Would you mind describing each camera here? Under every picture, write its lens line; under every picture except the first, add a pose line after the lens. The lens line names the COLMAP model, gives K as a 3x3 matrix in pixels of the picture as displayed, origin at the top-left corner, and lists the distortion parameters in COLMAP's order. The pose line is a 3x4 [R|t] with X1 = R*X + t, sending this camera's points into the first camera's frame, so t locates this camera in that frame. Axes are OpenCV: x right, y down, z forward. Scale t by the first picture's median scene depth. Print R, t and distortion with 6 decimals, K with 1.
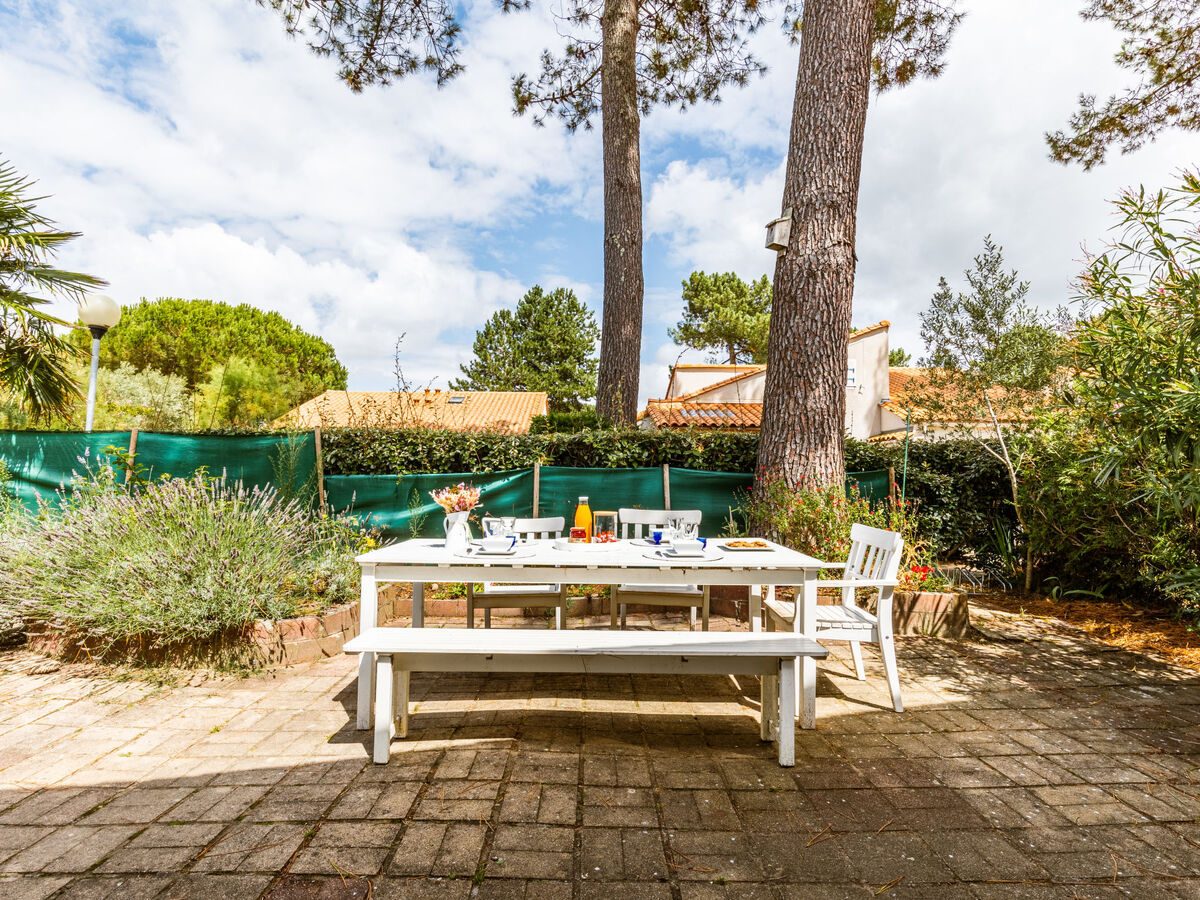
lens RADIAL K [[650.2, 0, 590.0], [0, 650.2, 447.7], [0, 0, 1]] dist [0.010049, -0.005838]
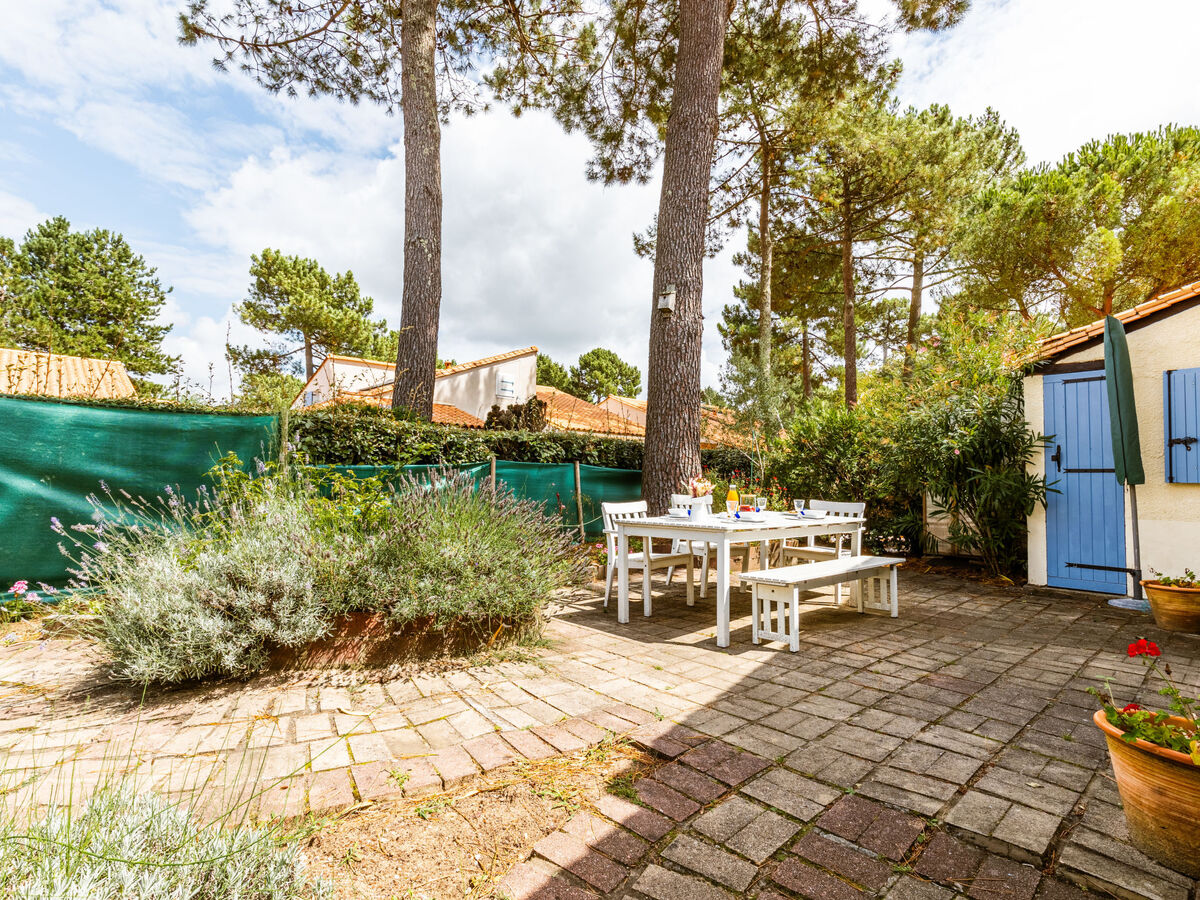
lens RADIAL K [[650.2, 0, 579.8], [0, 650.2, 440.1], [0, 0, 1]] dist [0.010049, -0.005838]
pose [[0.724544, 0.045903, 0.687699, -0.736001], [-0.043677, 0.998832, -0.020654, 0.010719], [-0.687844, -0.015072, 0.725702, 0.090628]]
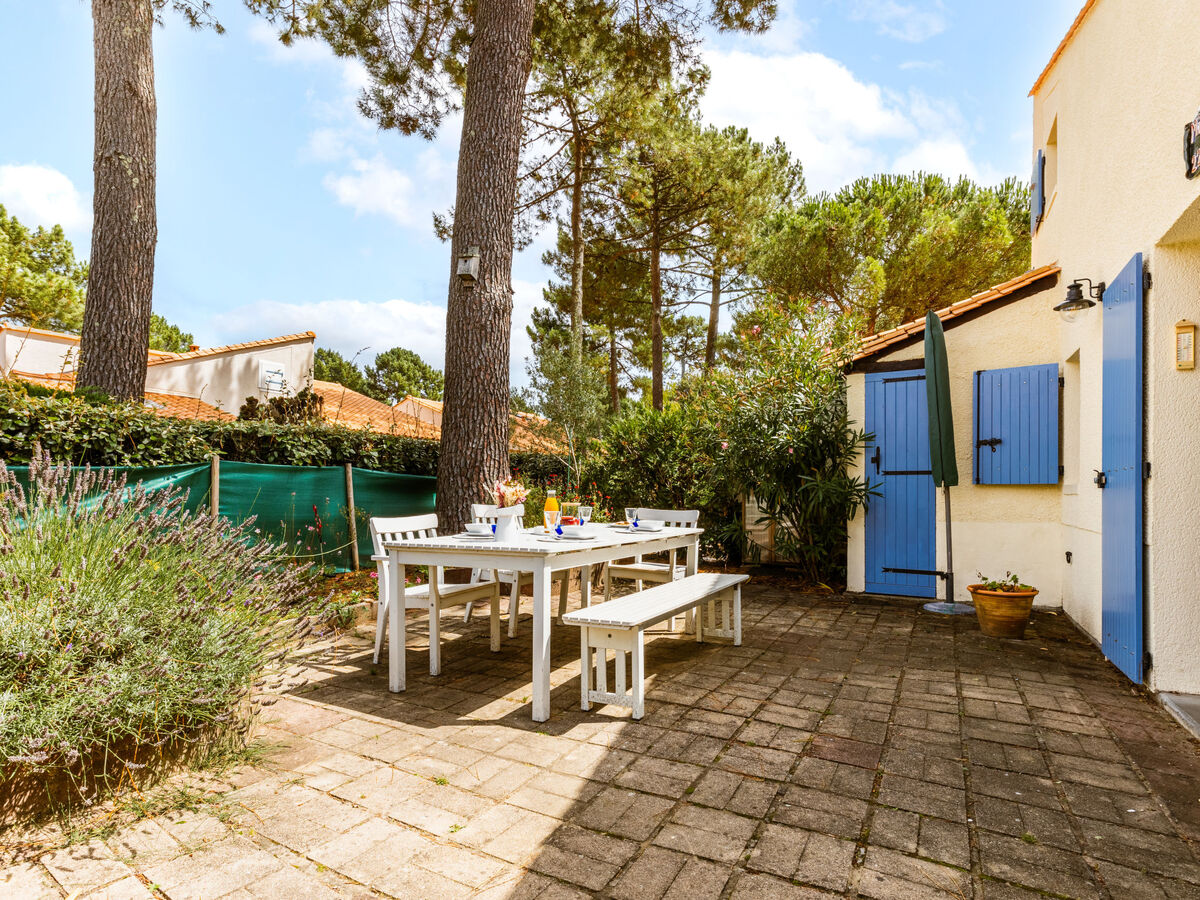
lens RADIAL K [[650.2, 0, 603.8], [0, 650.2, 476.7], [0, 0, 1]] dist [0.010049, -0.005838]
pose [[0.462656, 0.017449, 0.886366, -0.555471], [-0.044029, 0.999025, 0.003315, 0.024653], [-0.885444, -0.040559, 0.462973, 0.222691]]
